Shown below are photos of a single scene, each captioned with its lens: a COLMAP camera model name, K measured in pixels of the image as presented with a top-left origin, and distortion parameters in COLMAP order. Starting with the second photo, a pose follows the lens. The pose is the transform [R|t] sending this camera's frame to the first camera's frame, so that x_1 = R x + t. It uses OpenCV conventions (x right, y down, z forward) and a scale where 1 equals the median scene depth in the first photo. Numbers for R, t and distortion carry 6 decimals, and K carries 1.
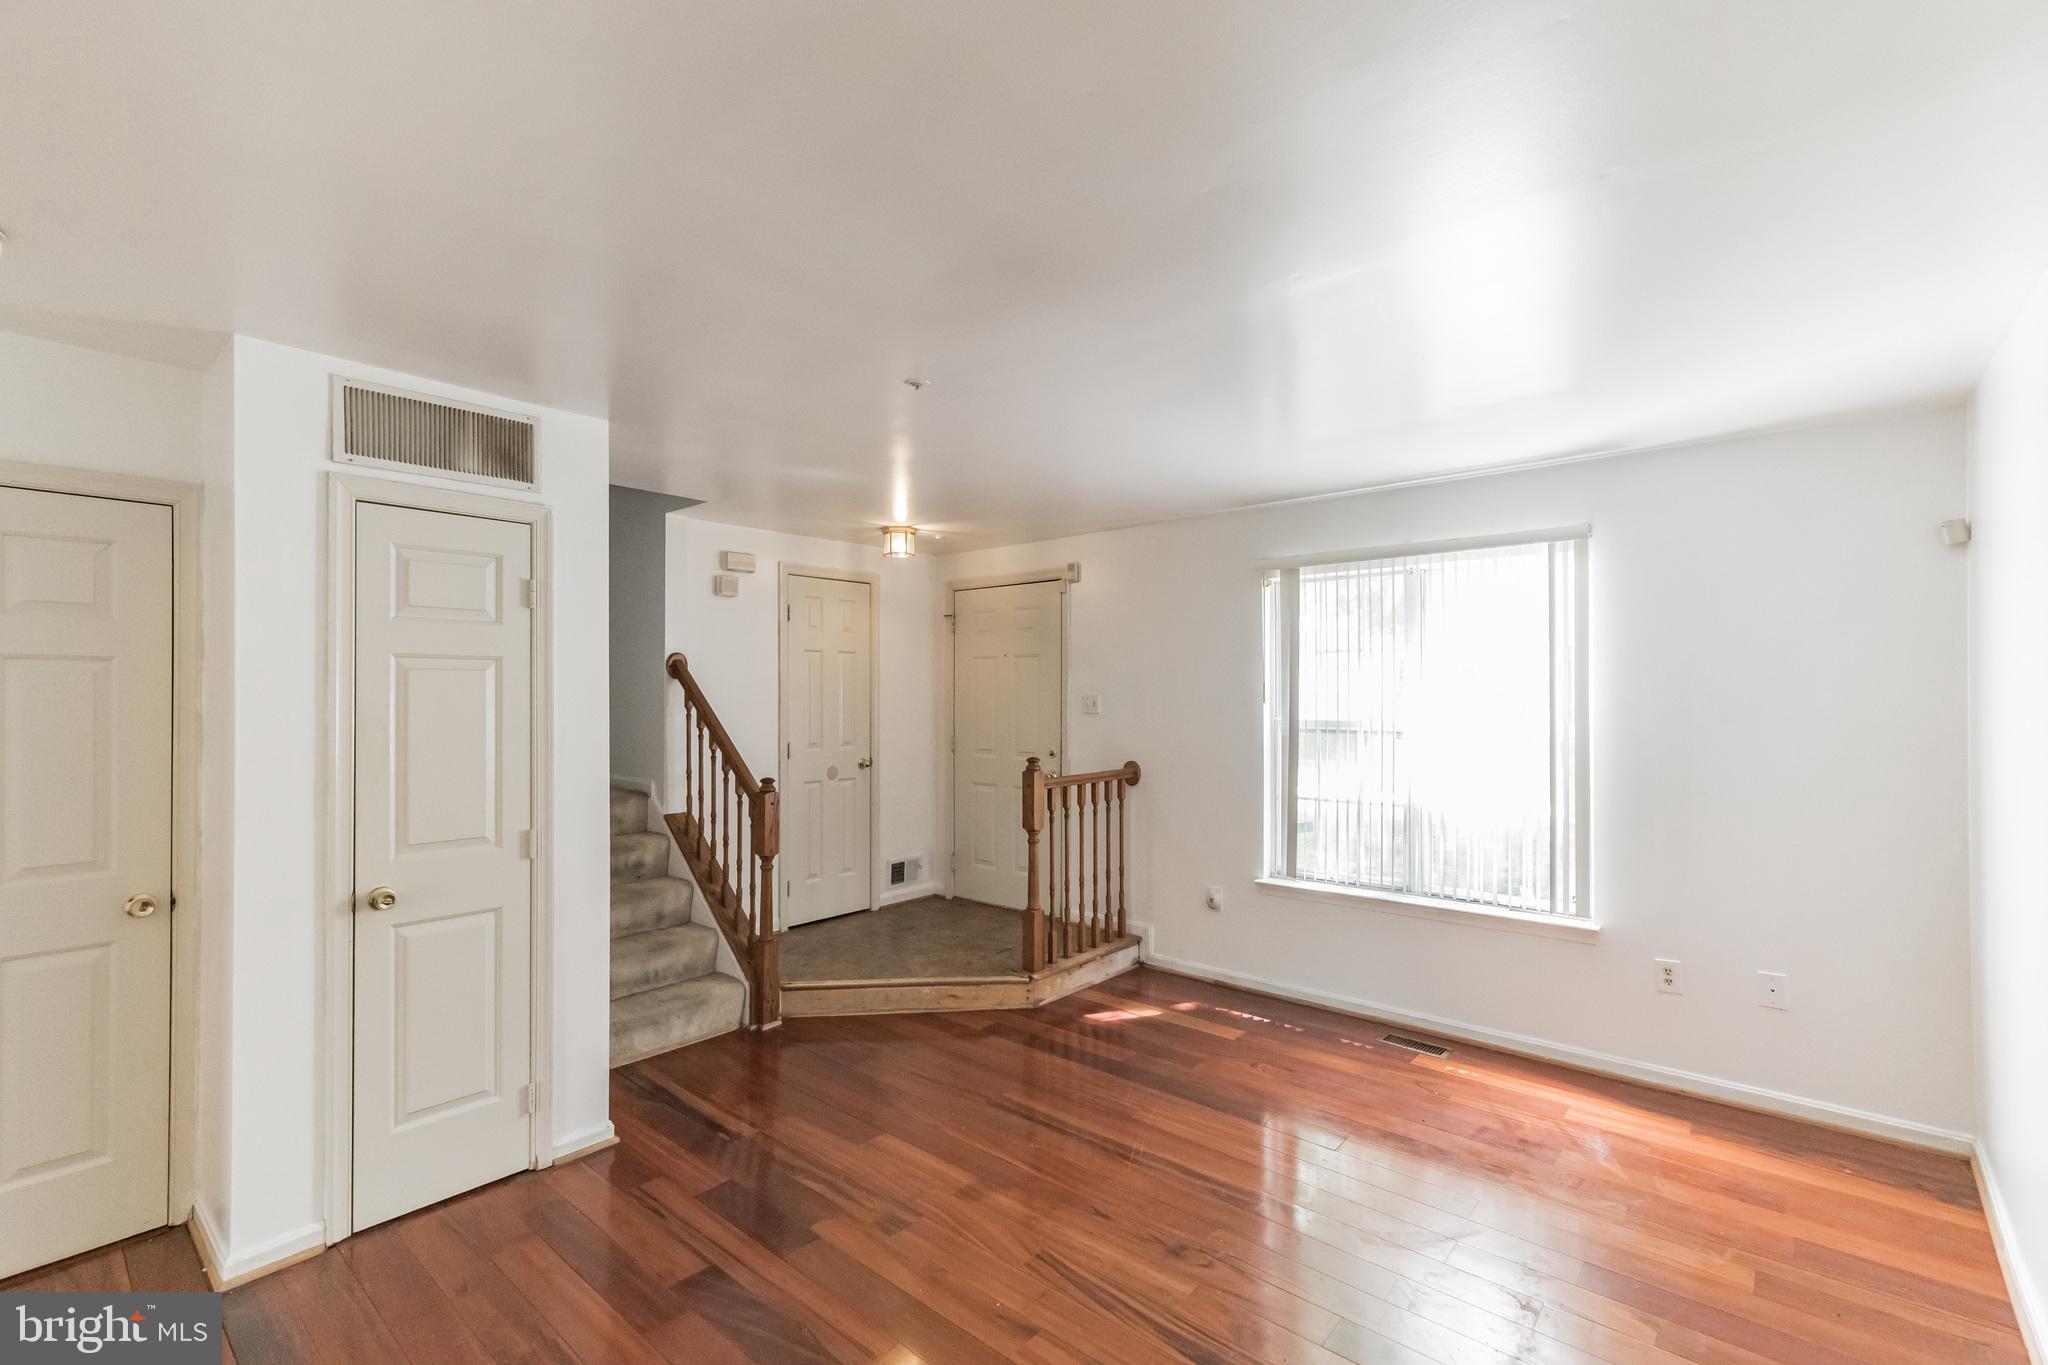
lens RADIAL K [[887.9, 0, 1024.0], [0, 887.9, 682.5], [0, 0, 1]] dist [0.003027, -0.000183]
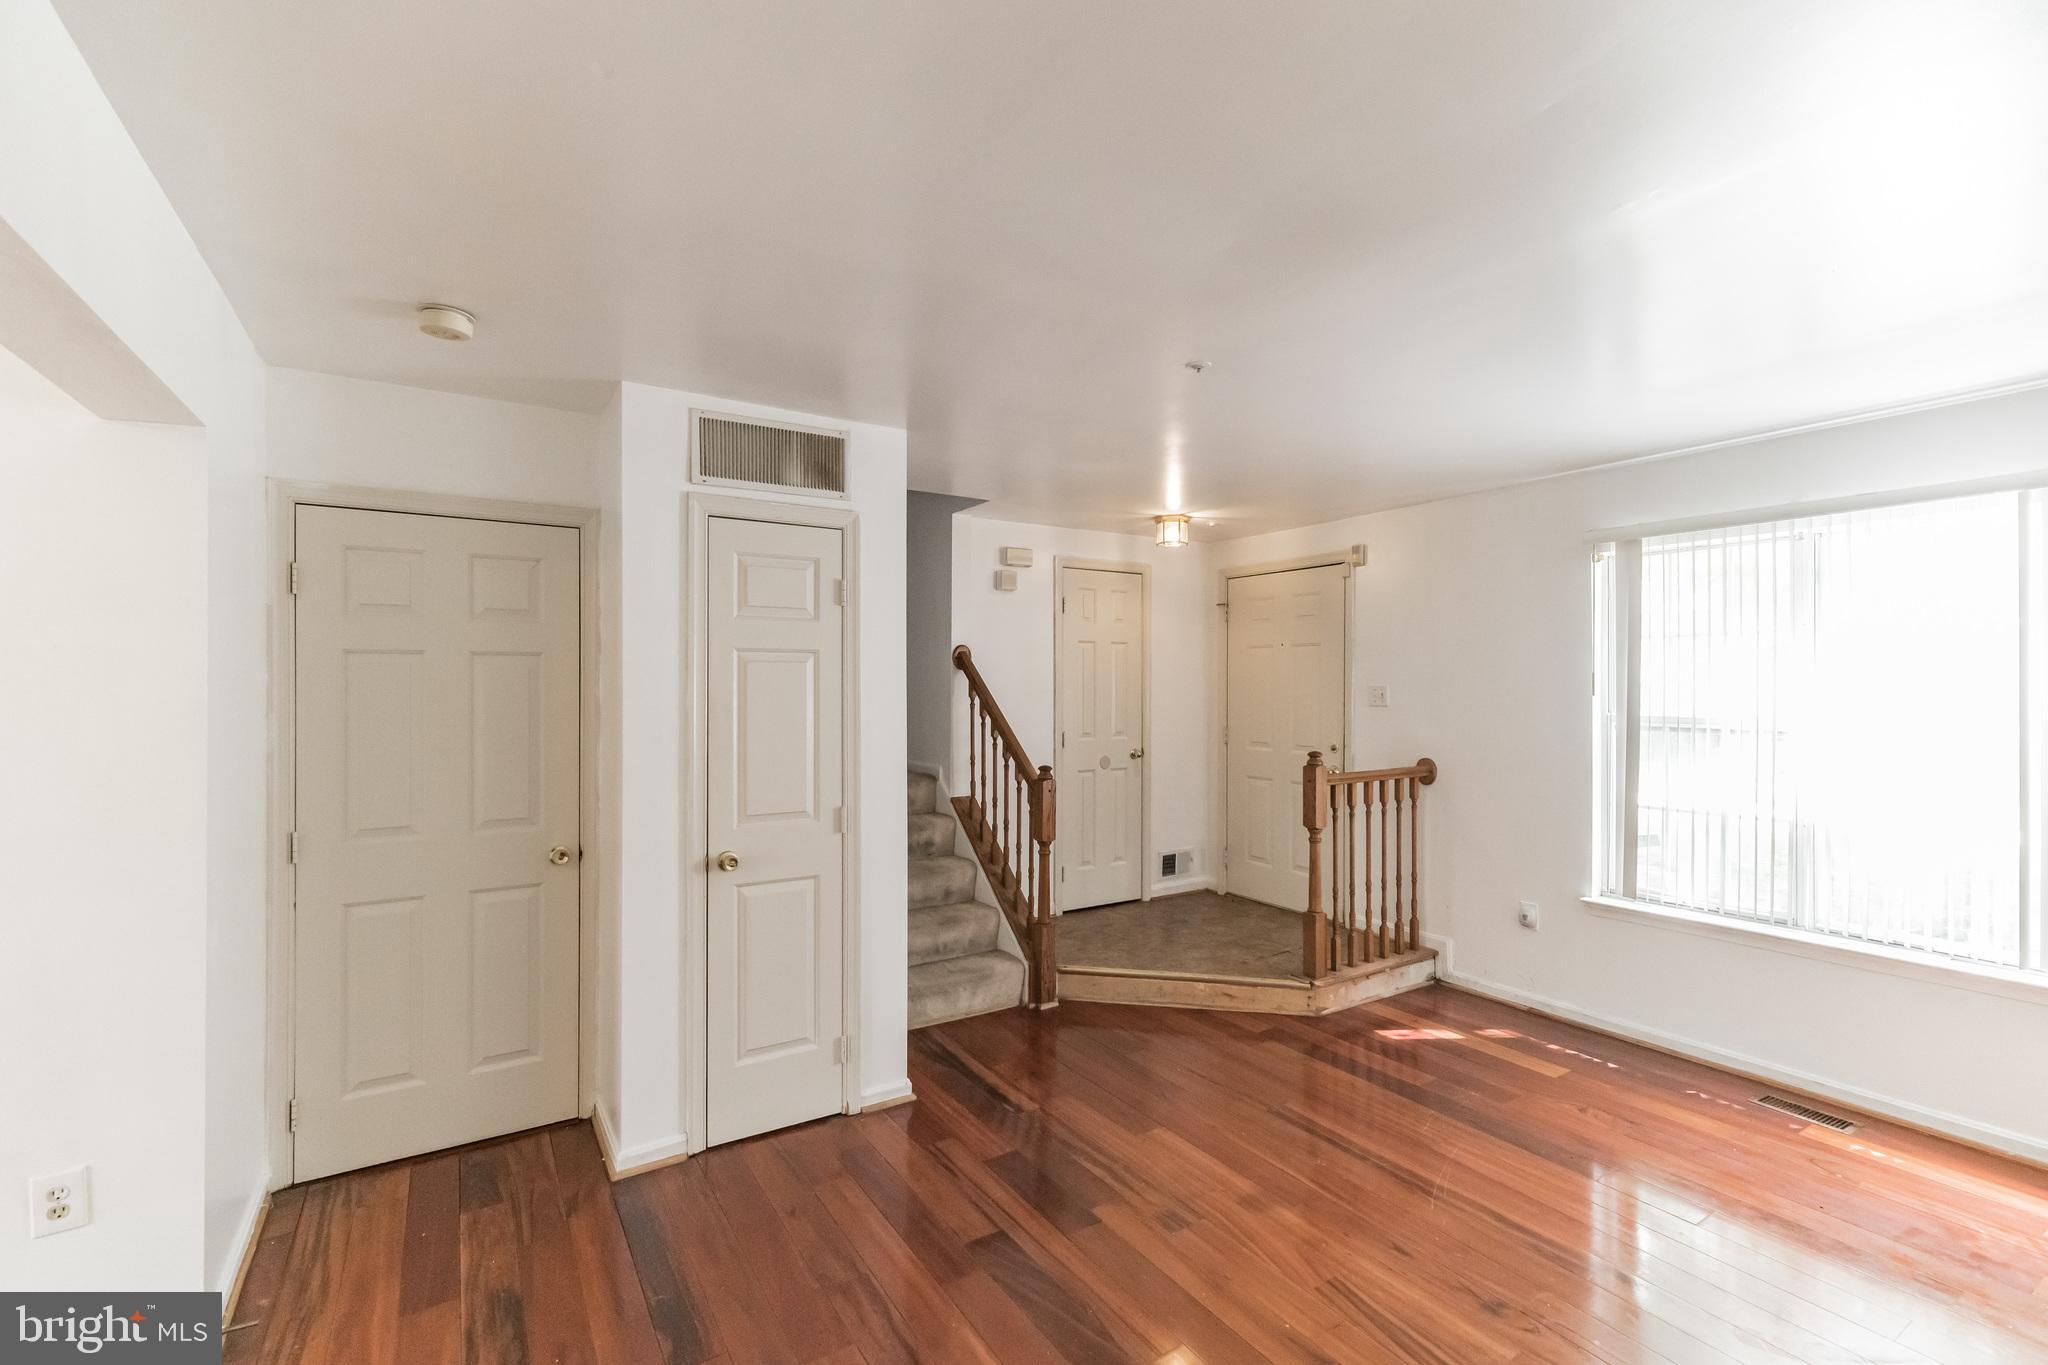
lens RADIAL K [[888.1, 0, 1027.6], [0, 888.1, 677.9], [0, 0, 1]] dist [0.000013, 0.001078]
pose [[0.958202, -0.000058, -0.286091, -0.013884], [0.001602, 0.999985, 0.005162, 0.000242], [0.286087, -0.005405, 0.958189, 0.007595]]
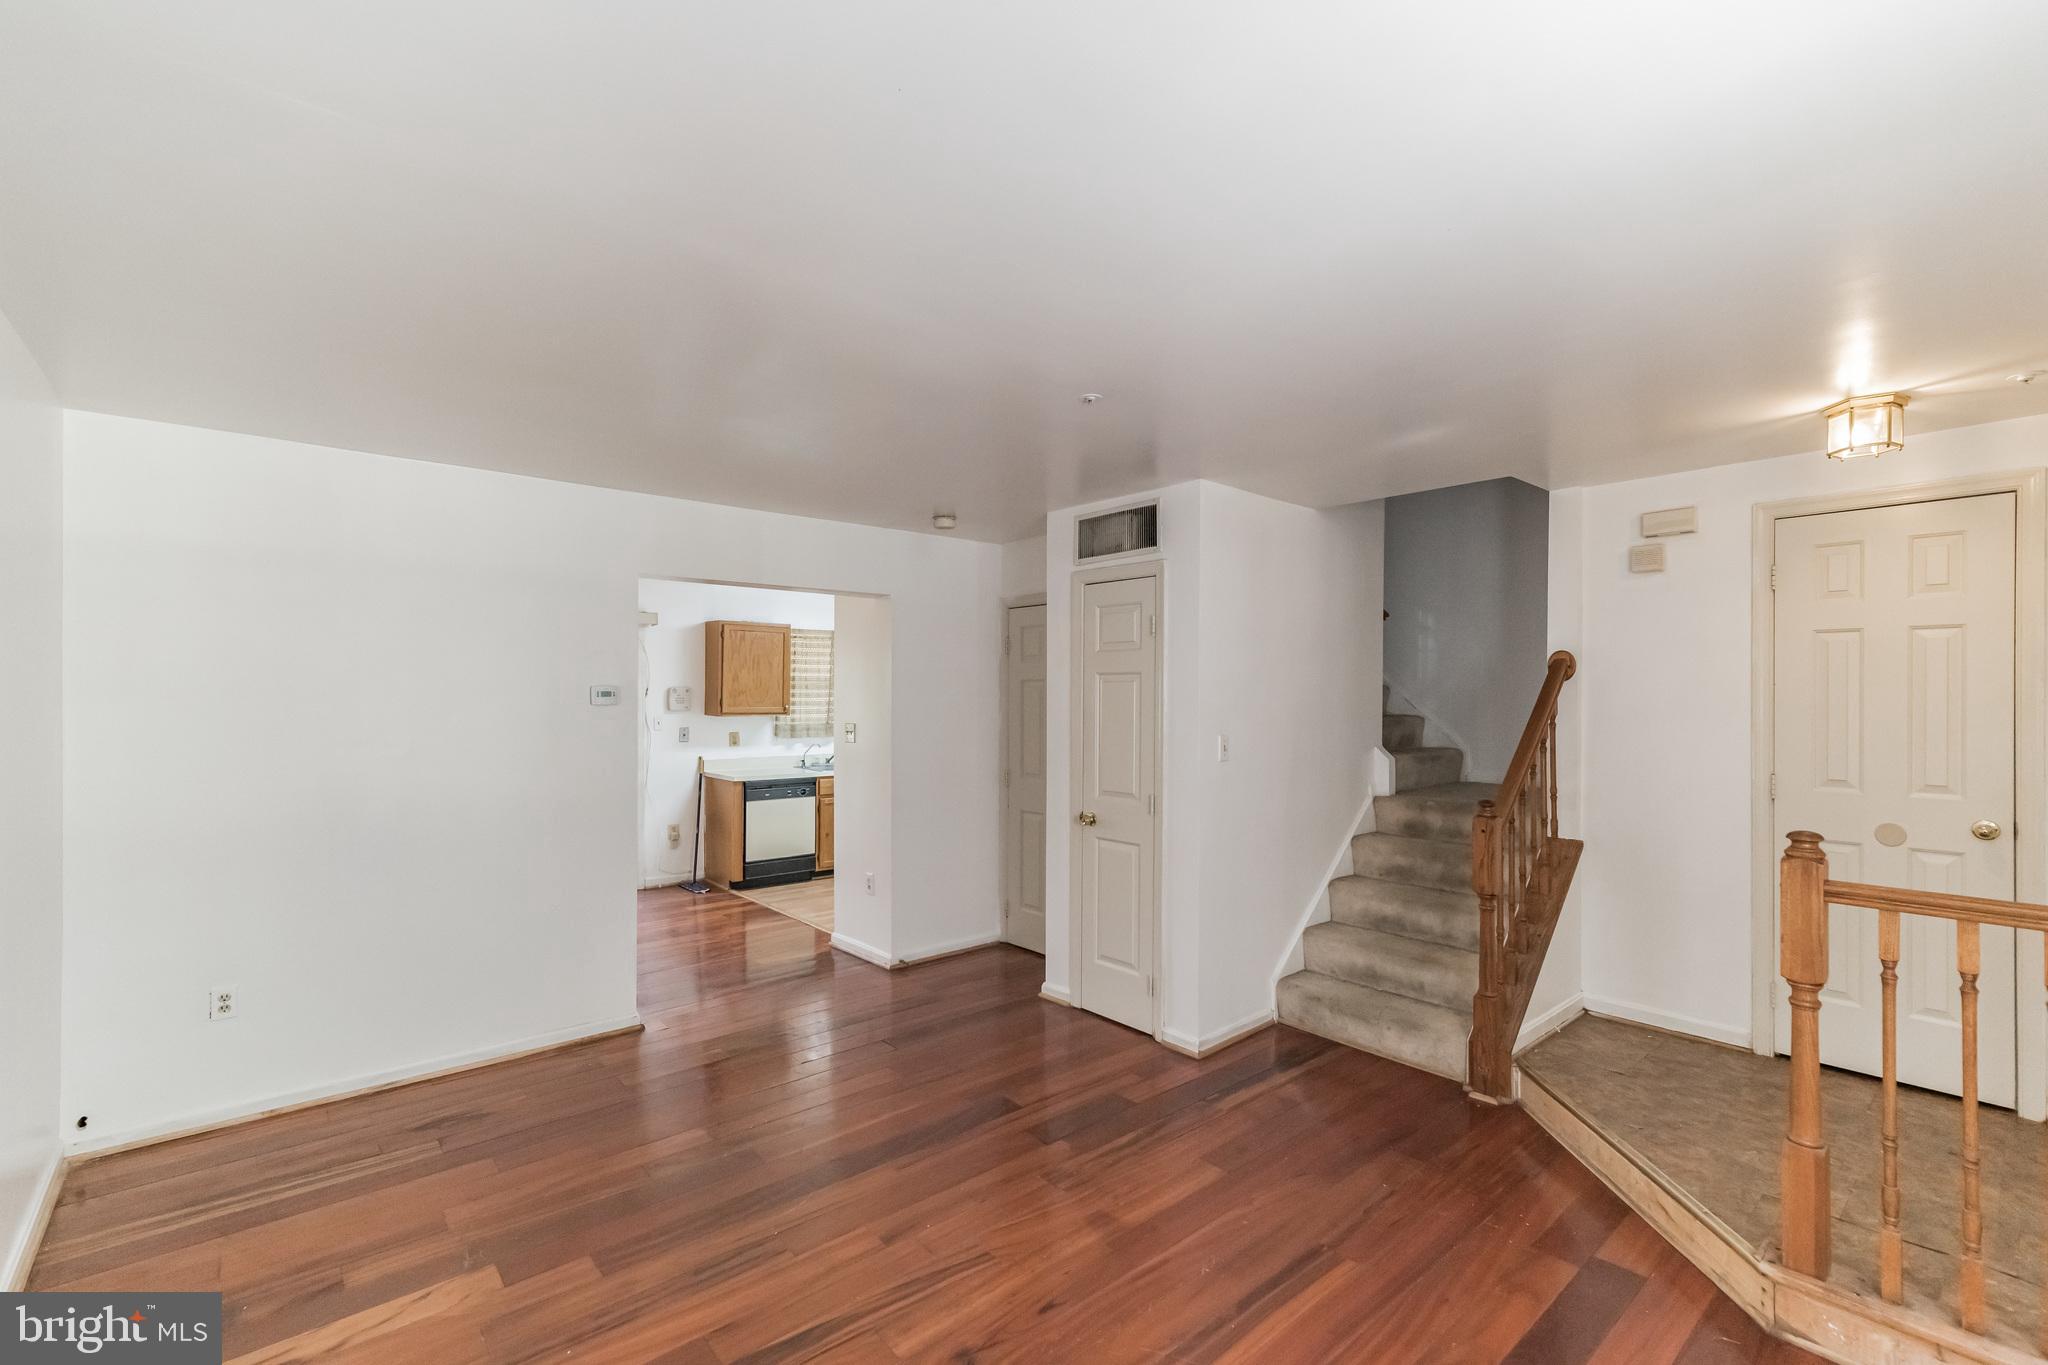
lens RADIAL K [[937.4, 0, 1090.4], [0, 937.4, 686.6], [0, 0, 1]] dist [0.011769, 0.000101]
pose [[-0.118603, -0.003630, -0.992935, 0.686430], [0.010385, 0.999934, -0.004896, 0.001045], [0.992887, -0.010892, -0.118557, 0.799886]]
